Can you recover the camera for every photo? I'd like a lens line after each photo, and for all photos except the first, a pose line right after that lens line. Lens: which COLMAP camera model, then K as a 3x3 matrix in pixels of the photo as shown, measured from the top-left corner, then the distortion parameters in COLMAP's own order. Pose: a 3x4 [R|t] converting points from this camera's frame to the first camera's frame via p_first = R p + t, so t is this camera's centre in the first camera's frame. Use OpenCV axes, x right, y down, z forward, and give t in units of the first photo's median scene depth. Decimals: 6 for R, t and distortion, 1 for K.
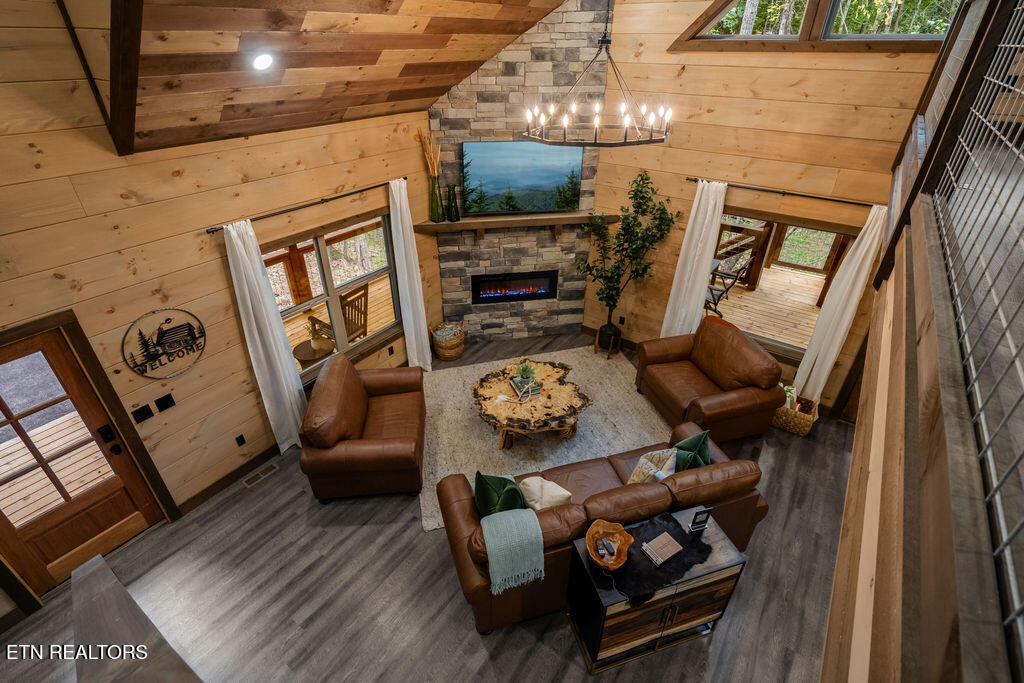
lens RADIAL K [[485.6, 0, 512.0], [0, 485.6, 341.5], [0, 0, 1]] dist [-0.001290, 0.000332]
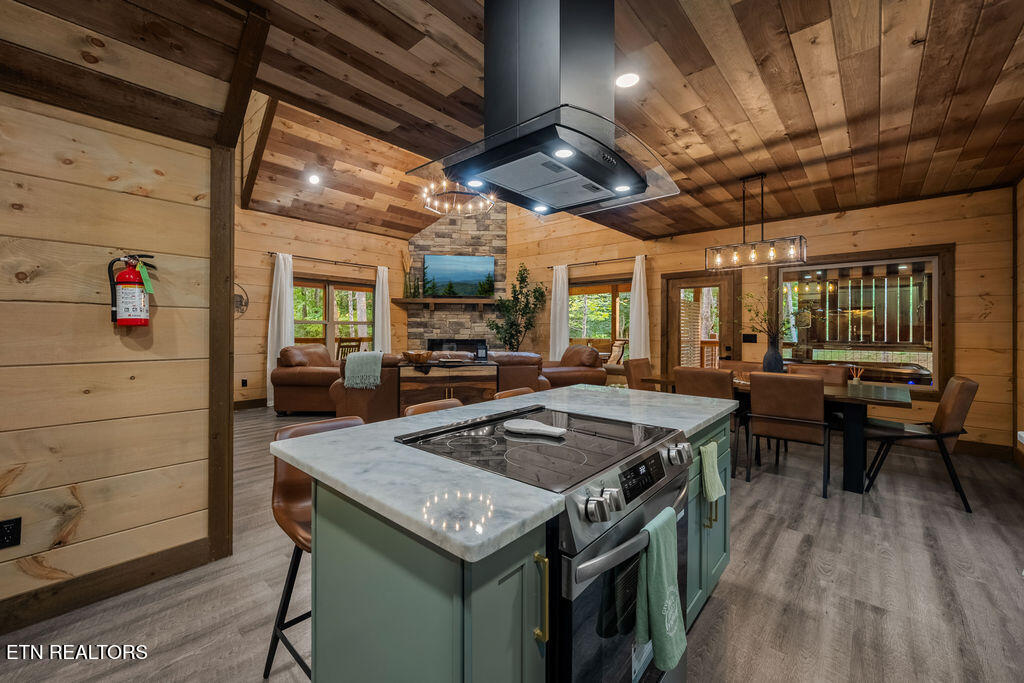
lens RADIAL K [[407.5, 0, 503.7], [0, 407.5, 331.4], [0, 0, 1]] dist [-0.001536, -0.000089]
pose [[0.991914, -0.000091, -0.126909, 0.398094], [-0.067129, 0.848273, -0.525287, 0.630567], [0.107701, 0.529559, 0.841408, -0.096231]]
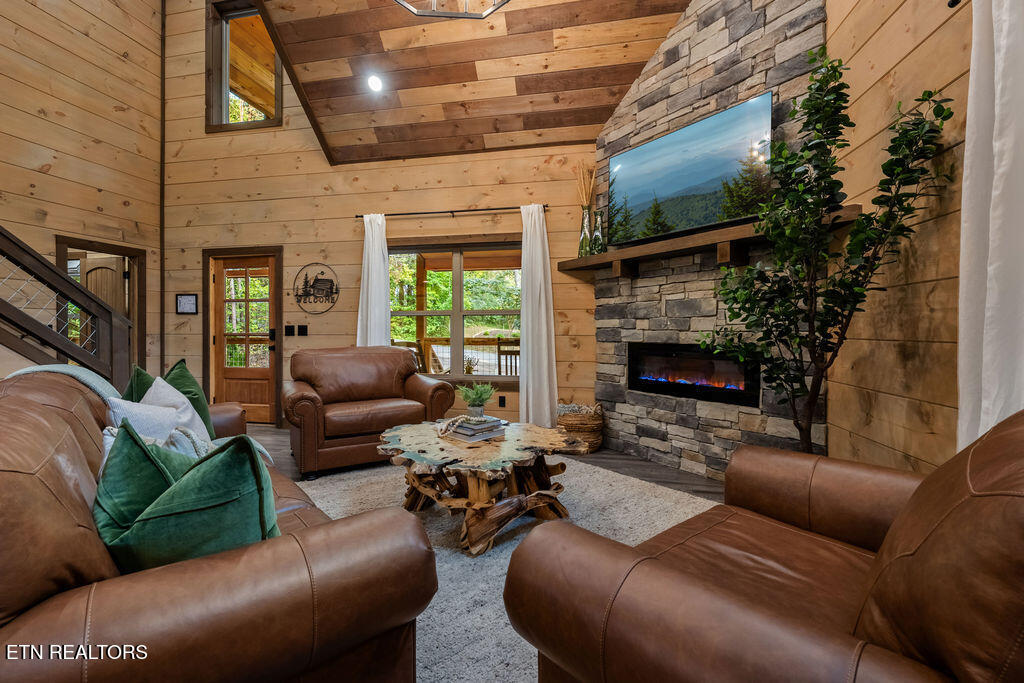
lens RADIAL K [[443.7, 0, 508.6], [0, 443.7, 331.3], [0, 0, 1]] dist [0.000486, -0.000029]
pose [[0.399917, -0.006378, -0.916529, 0.541127], [-0.484140, 0.847618, -0.217147, 0.091240], [0.778252, 0.530569, 0.335889, 0.796164]]
